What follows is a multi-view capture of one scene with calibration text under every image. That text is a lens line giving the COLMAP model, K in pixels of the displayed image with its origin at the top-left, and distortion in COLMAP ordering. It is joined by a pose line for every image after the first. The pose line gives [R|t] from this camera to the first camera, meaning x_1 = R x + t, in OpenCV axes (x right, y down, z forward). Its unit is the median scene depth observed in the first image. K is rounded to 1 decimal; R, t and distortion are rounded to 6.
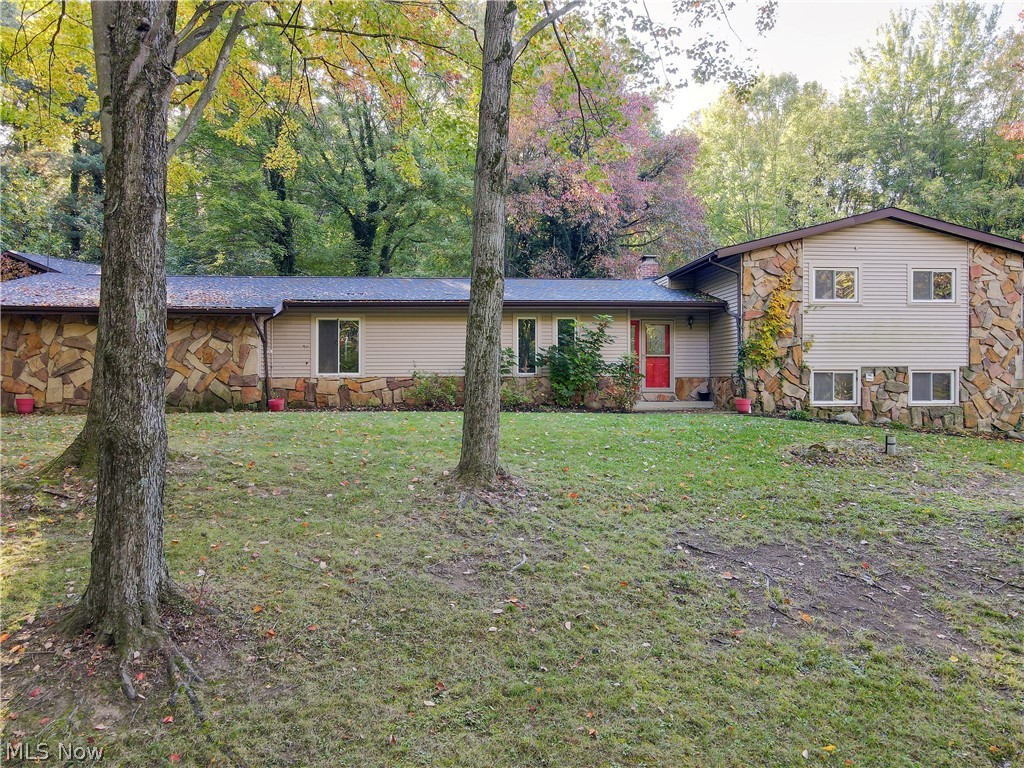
lens RADIAL K [[719.8, 0, 512.0], [0, 719.8, 386.1], [0, 0, 1]] dist [0.004262, 0.004570]
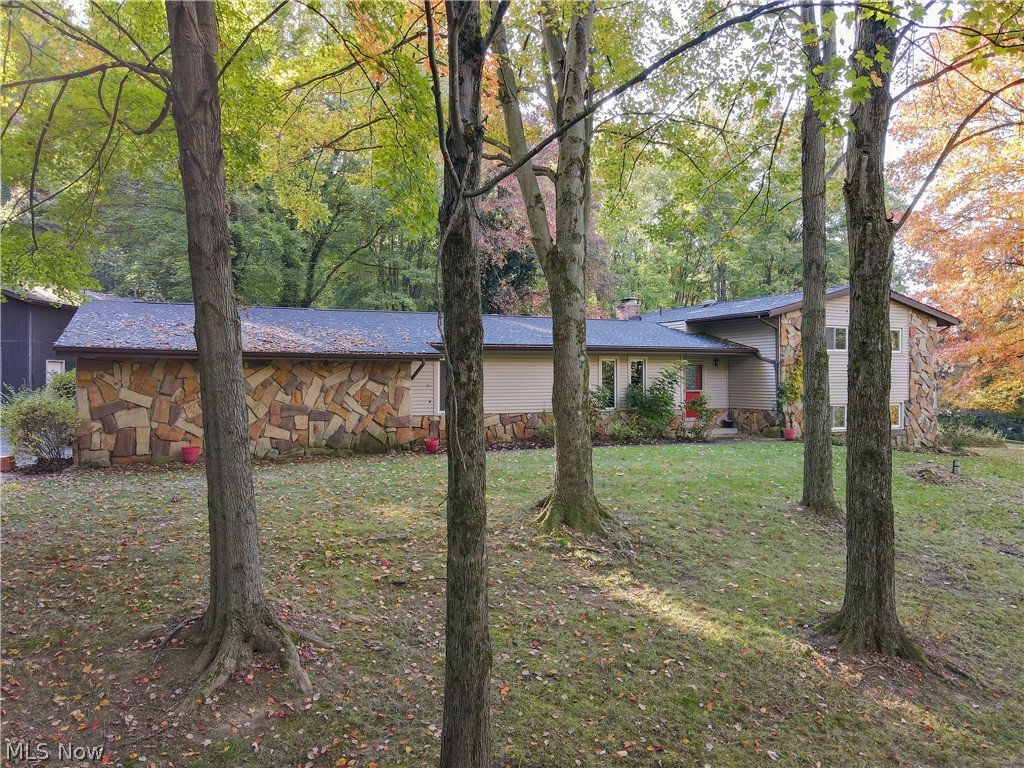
lens RADIAL K [[719.8, 0, 510.4], [0, 719.8, 382.1], [0, 0, 1]] dist [0.004262, 0.004570]
pose [[0.942368, -0.000122, 0.334579, -0.533040], [0.002853, 0.999967, -0.007668, -0.053111], [-0.334567, 0.008181, 0.942337, -0.031202]]
